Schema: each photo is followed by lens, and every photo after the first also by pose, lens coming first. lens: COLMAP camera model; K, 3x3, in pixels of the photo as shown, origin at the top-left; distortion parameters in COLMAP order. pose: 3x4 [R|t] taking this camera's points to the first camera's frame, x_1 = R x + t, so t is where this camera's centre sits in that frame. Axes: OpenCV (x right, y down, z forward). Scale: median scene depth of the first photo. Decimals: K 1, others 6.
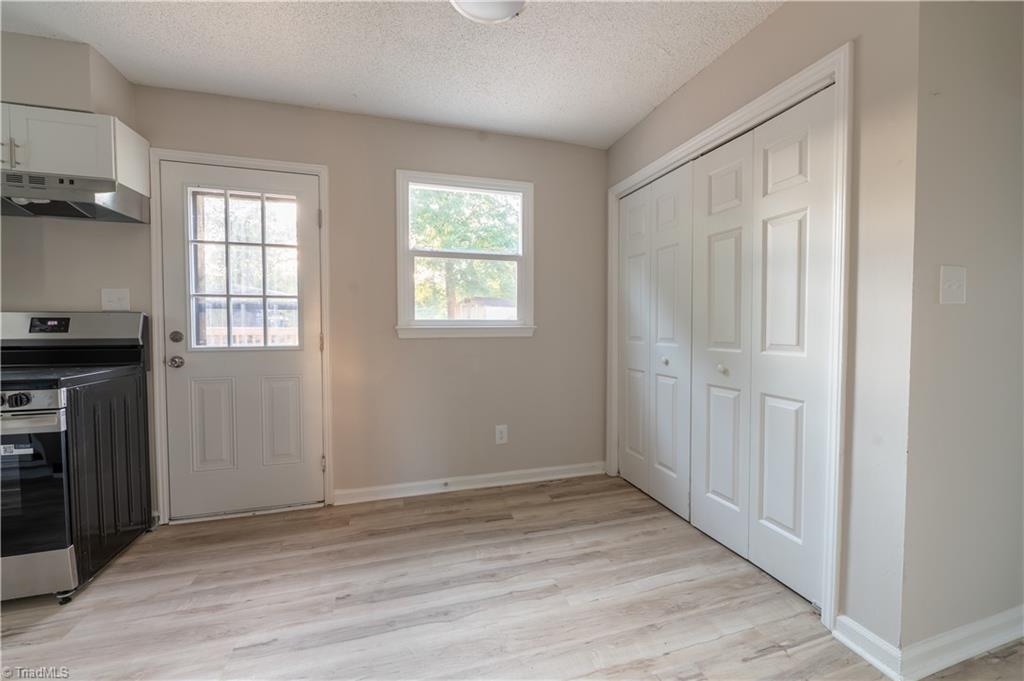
lens RADIAL K [[408.1, 0, 515.6], [0, 408.1, 338.5], [0, 0, 1]] dist [-0.006386, -0.000034]
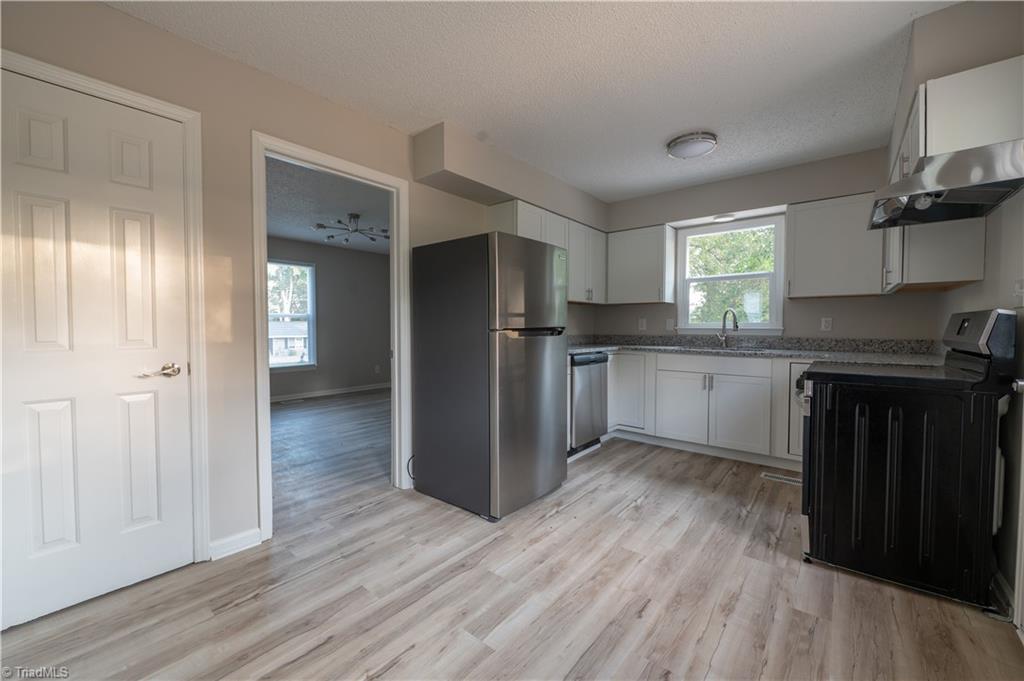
lens RADIAL K [[408.1, 0, 515.6], [0, 408.1, 338.5], [0, 0, 1]] dist [-0.006386, -0.000034]
pose [[-0.828007, 0.016965, -0.560460, 0.194075], [-0.021545, 0.997841, 0.062035, -0.041740], [0.560303, 0.063440, -0.825855, 1.152516]]
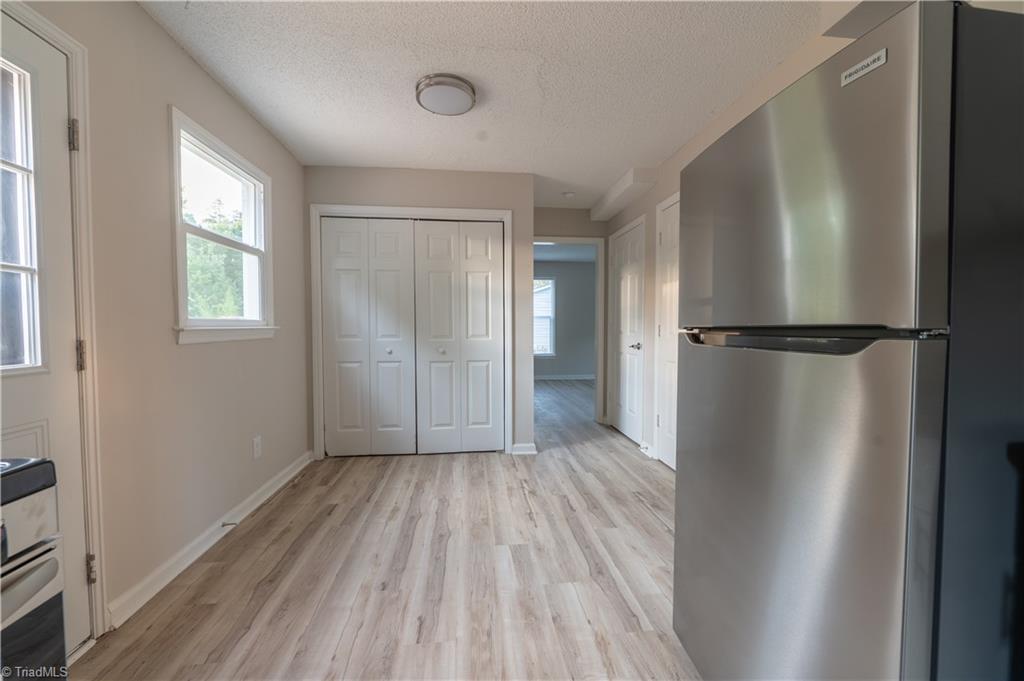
lens RADIAL K [[408.1, 0, 515.6], [0, 408.1, 338.5], [0, 0, 1]] dist [-0.006386, -0.000034]
pose [[0.178137, -0.029646, 0.983559, -1.095940], [0.035520, 0.999088, 0.023680, -0.007585], [-0.983364, 0.030718, 0.179028, 0.370156]]
